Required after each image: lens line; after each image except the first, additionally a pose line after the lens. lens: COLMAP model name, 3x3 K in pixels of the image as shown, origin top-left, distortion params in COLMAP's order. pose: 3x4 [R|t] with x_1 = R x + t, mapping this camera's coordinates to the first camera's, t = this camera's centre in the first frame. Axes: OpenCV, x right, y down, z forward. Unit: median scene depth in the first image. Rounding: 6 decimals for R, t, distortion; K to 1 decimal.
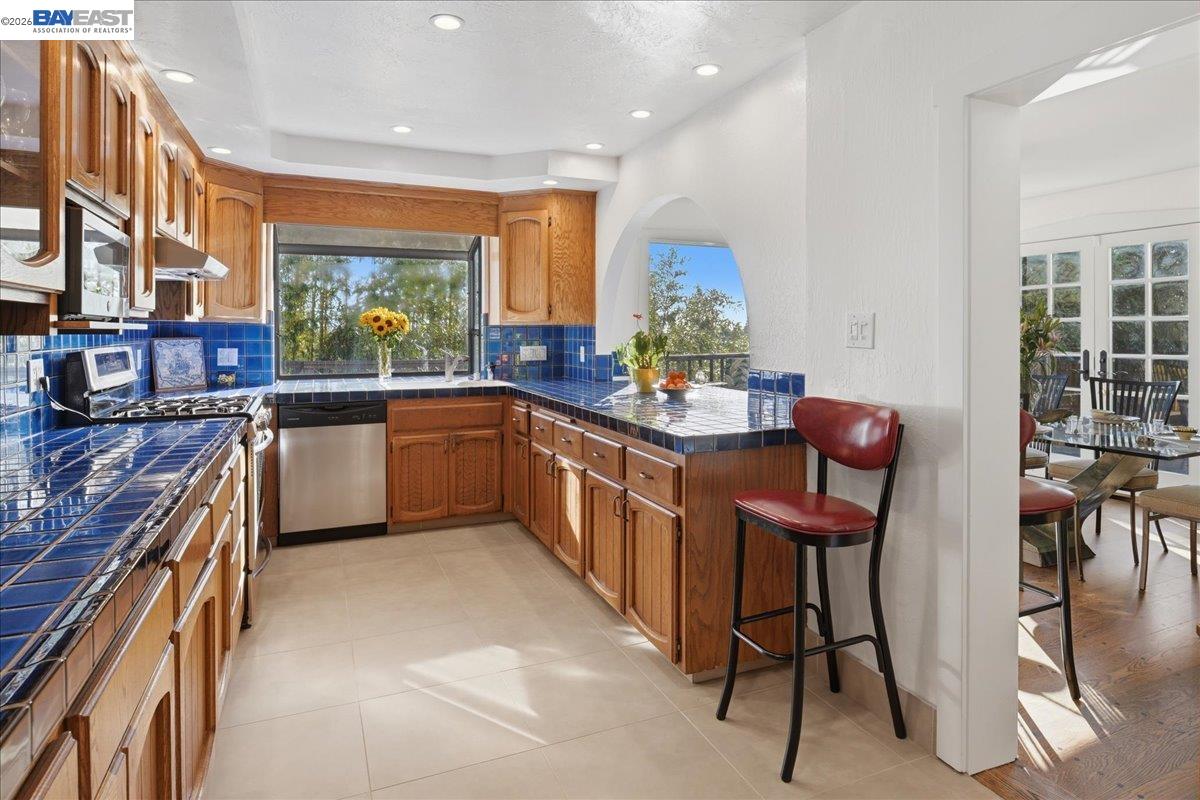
lens RADIAL K [[662.8, 0, 595.6], [0, 662.8, 335.5], [0, 0, 1]] dist [-0.002659, -0.002460]
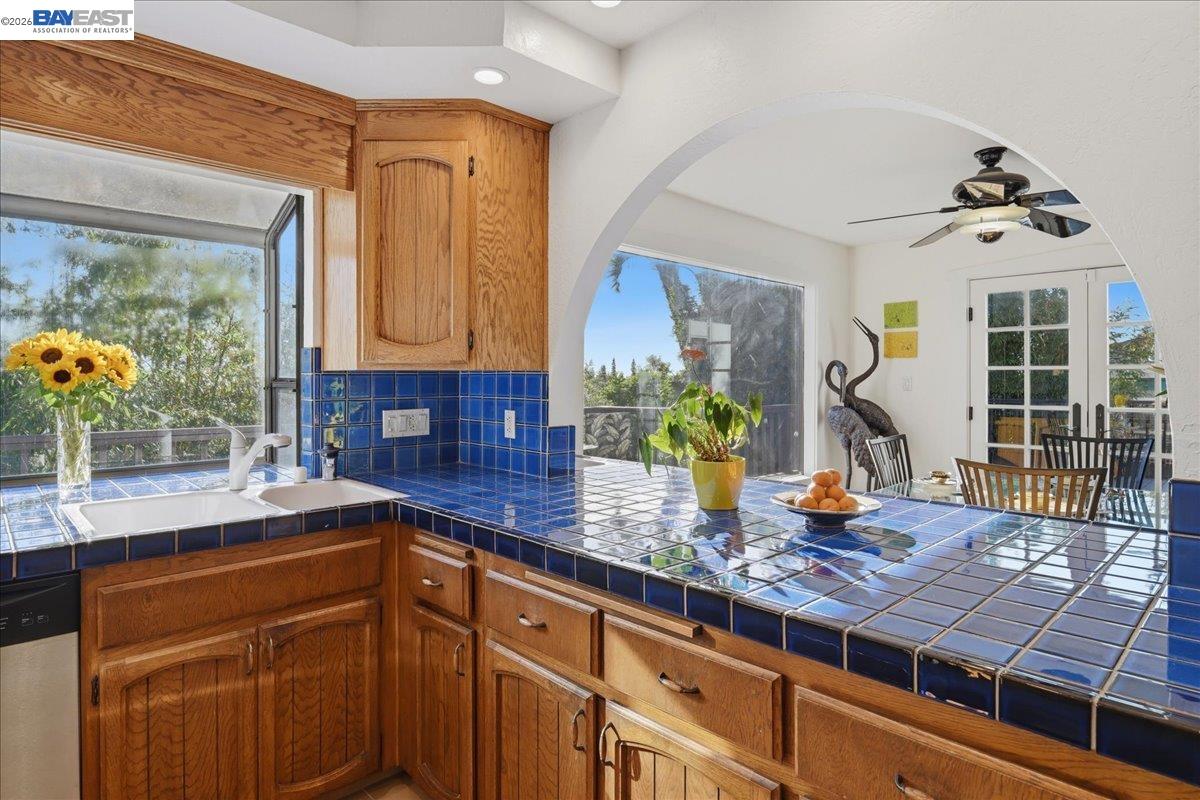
lens RADIAL K [[662.8, 0, 600.1], [0, 662.8, 380.8], [0, 0, 1]] dist [-0.002659, -0.002460]
pose [[0.934183, -0.000087, 0.356795, -0.167042], [0.001443, 0.999993, -0.003534, -0.006867], [-0.356792, 0.003817, 0.934176, 0.523803]]
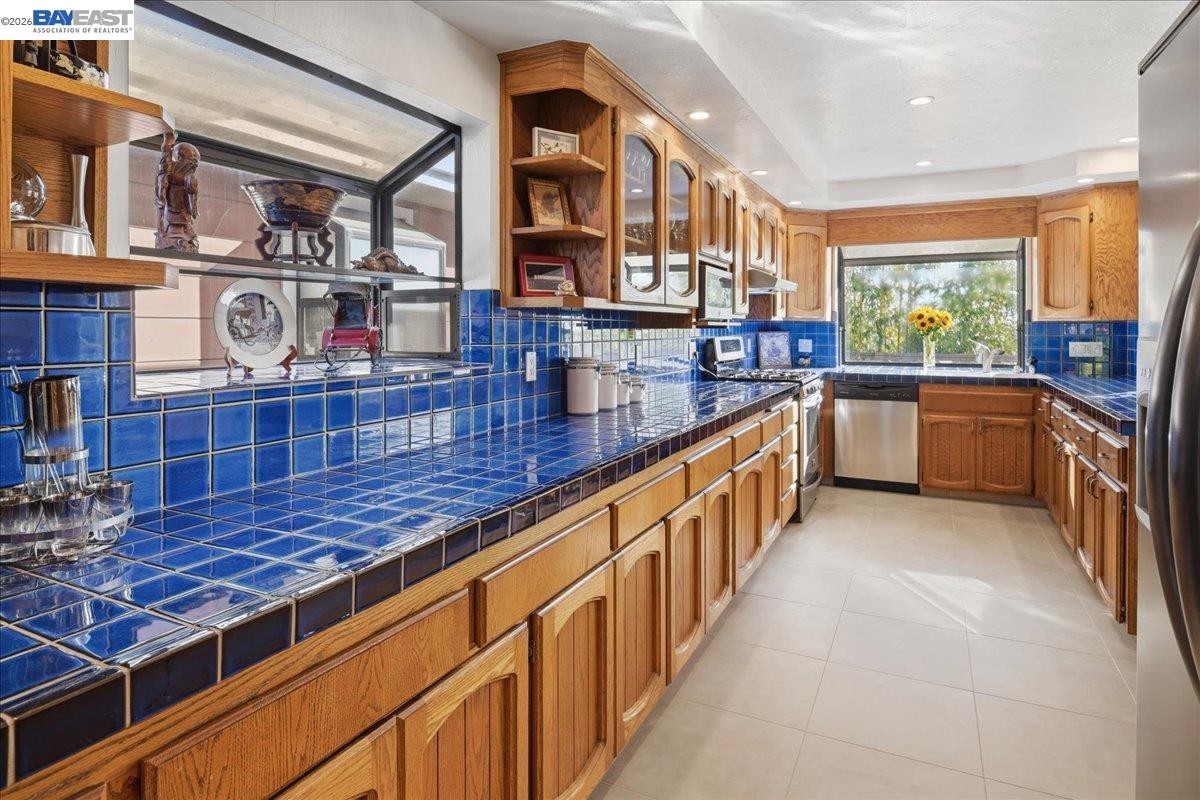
lens RADIAL K [[662.8, 0, 607.2], [0, 662.8, 326.1], [0, 0, 1]] dist [-0.002659, -0.002460]
pose [[0.652504, -0.001505, -0.757783, 0.223599], [-0.004905, 0.999969, -0.006210, 0.002203], [0.757769, 0.007769, 0.652477, -0.217331]]
